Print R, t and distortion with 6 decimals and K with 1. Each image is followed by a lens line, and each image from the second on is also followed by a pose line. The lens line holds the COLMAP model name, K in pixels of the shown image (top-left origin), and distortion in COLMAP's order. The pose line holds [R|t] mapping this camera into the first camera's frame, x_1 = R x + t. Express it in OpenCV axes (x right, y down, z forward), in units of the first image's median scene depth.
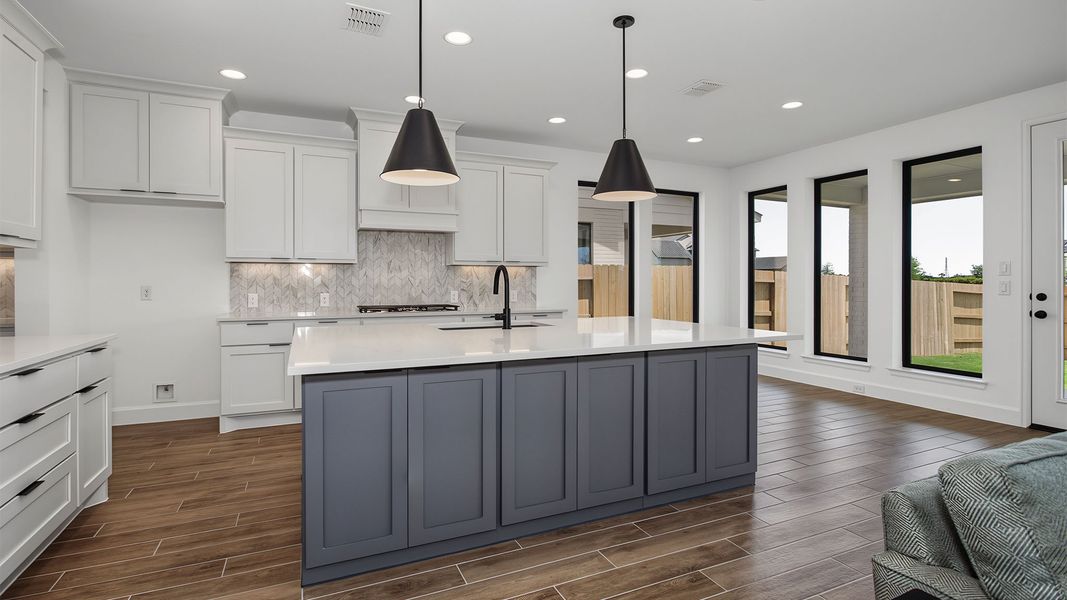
lens RADIAL K [[499.6, 0, 525.8], [0, 499.6, 284.8], [0, 0, 1]] dist [0.001478, -0.000293]
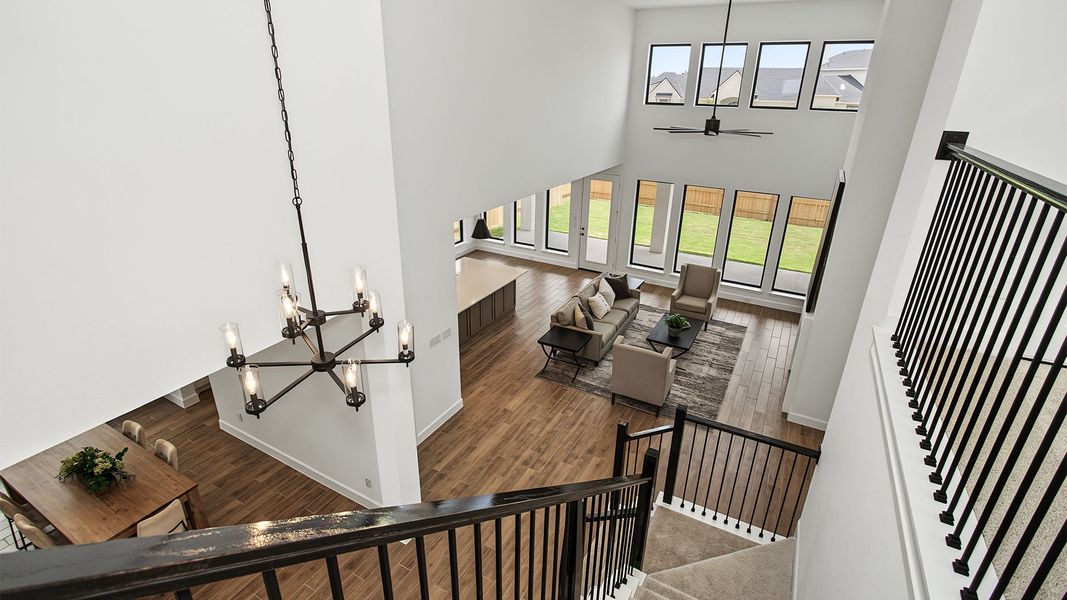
lens RADIAL K [[499.6, 0, 533.7], [0, 499.6, 296.5], [0, 0, 1]] dist [0.001478, -0.000293]
pose [[0.797360, -0.225544, 0.559774, -1.034632], [-0.007713, 0.923656, 0.383145, -0.773519], [-0.603455, -0.309822, 0.734747, -1.216638]]
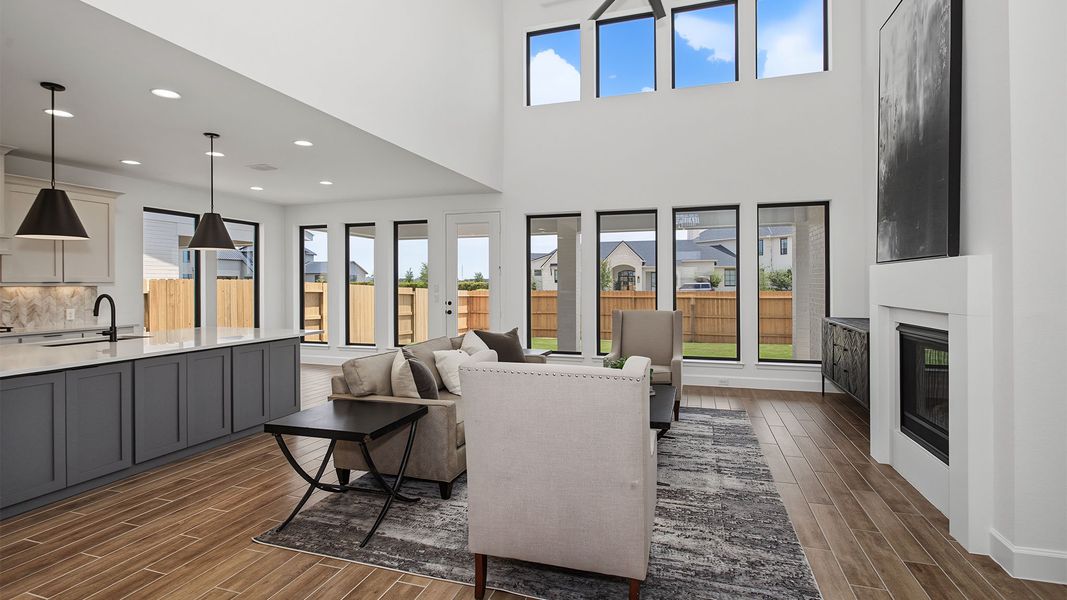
lens RADIAL K [[511.7, 0, 538.1], [0, 511.7, 285.9], [0, 0, 1]] dist [-0.012113, 0.000919]
pose [[0.662373, -0.006153, 0.749149, -0.227761], [0.007708, 0.999969, 0.001398, -0.041076], [-0.749135, 0.004848, 0.662400, -0.575439]]
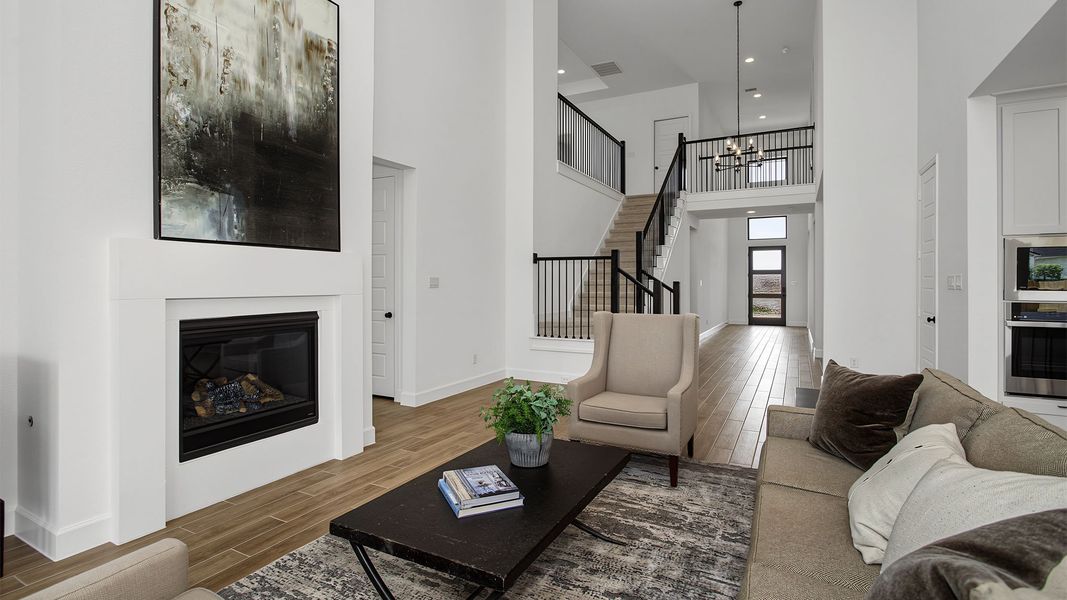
lens RADIAL K [[499.6, 0, 532.5], [0, 499.6, 290.5], [0, 0, 1]] dist [0.001478, -0.000293]
pose [[-0.786198, 0.002245, -0.617971, 0.959578], [-0.005685, 0.999925, 0.010865, -0.018793], [0.617949, 0.012055, -0.786126, 0.399085]]
